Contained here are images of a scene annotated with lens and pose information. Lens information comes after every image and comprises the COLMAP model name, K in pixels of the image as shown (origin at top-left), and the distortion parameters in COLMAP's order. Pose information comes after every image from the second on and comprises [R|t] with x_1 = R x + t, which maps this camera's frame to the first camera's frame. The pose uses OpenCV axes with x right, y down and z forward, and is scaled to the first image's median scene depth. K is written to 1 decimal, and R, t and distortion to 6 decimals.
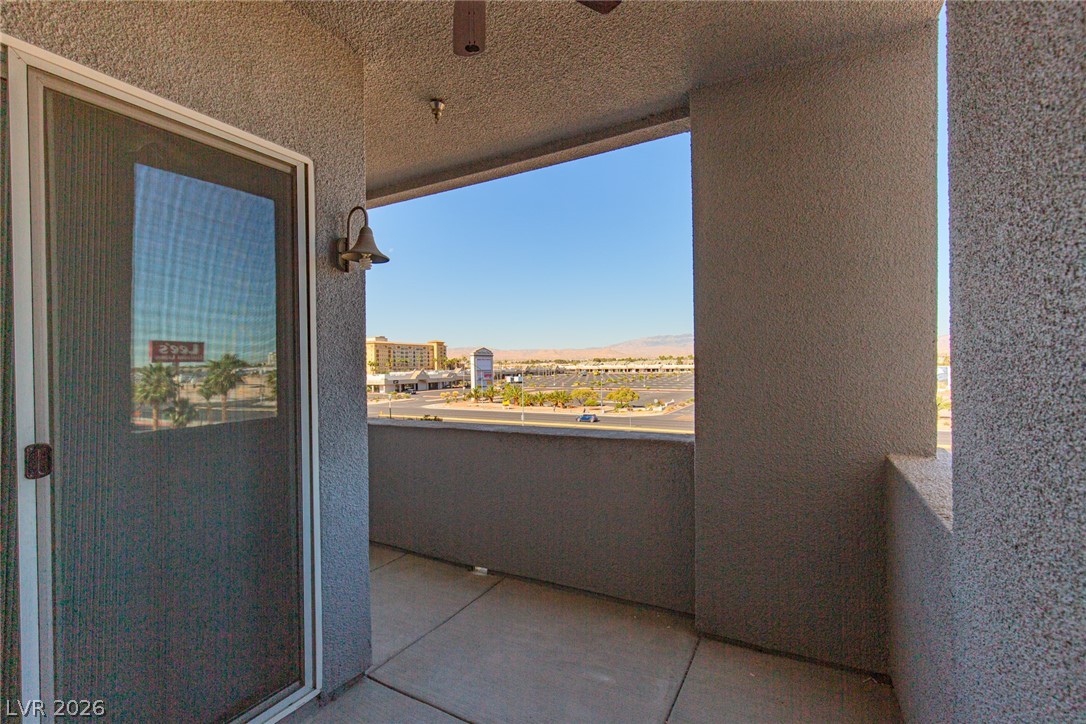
lens RADIAL K [[493.2, 0, 539.3], [0, 493.2, 367.5], [0, 0, 1]] dist [0.003897, 0.000225]
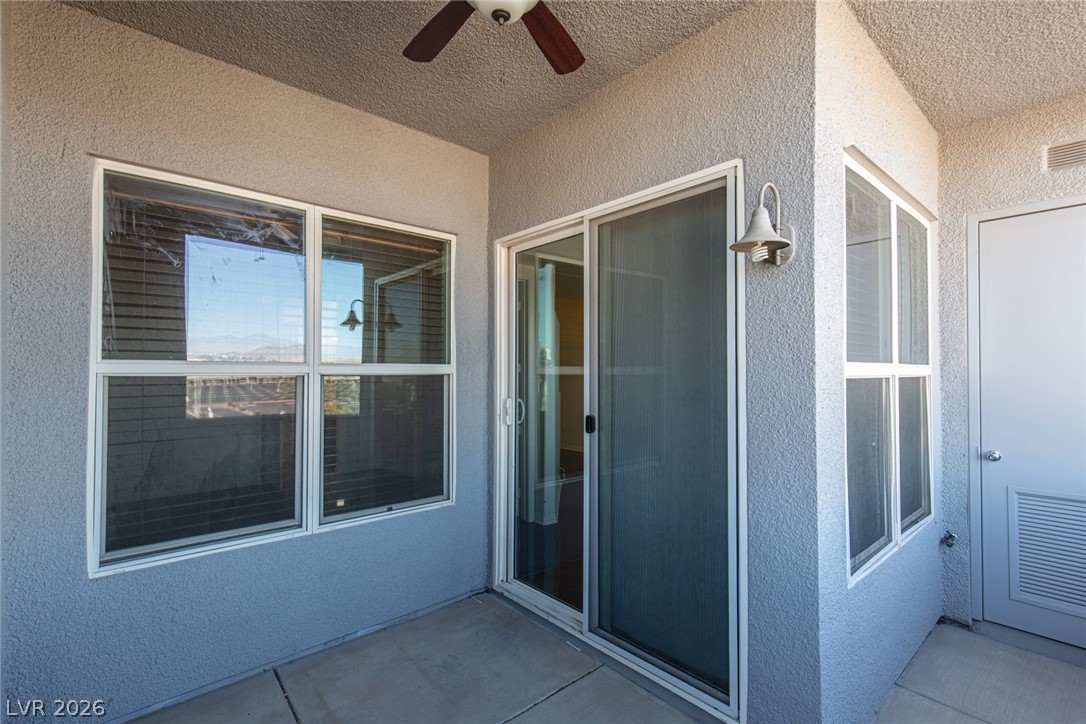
lens RADIAL K [[493.2, 0, 539.3], [0, 493.2, 367.5], [0, 0, 1]] dist [0.003897, 0.000225]
pose [[-0.340360, -0.001973, -0.940293, 0.405793], [0.001869, 0.999994, -0.002774, -0.014665], [0.940293, -0.002701, -0.340355, 0.702519]]
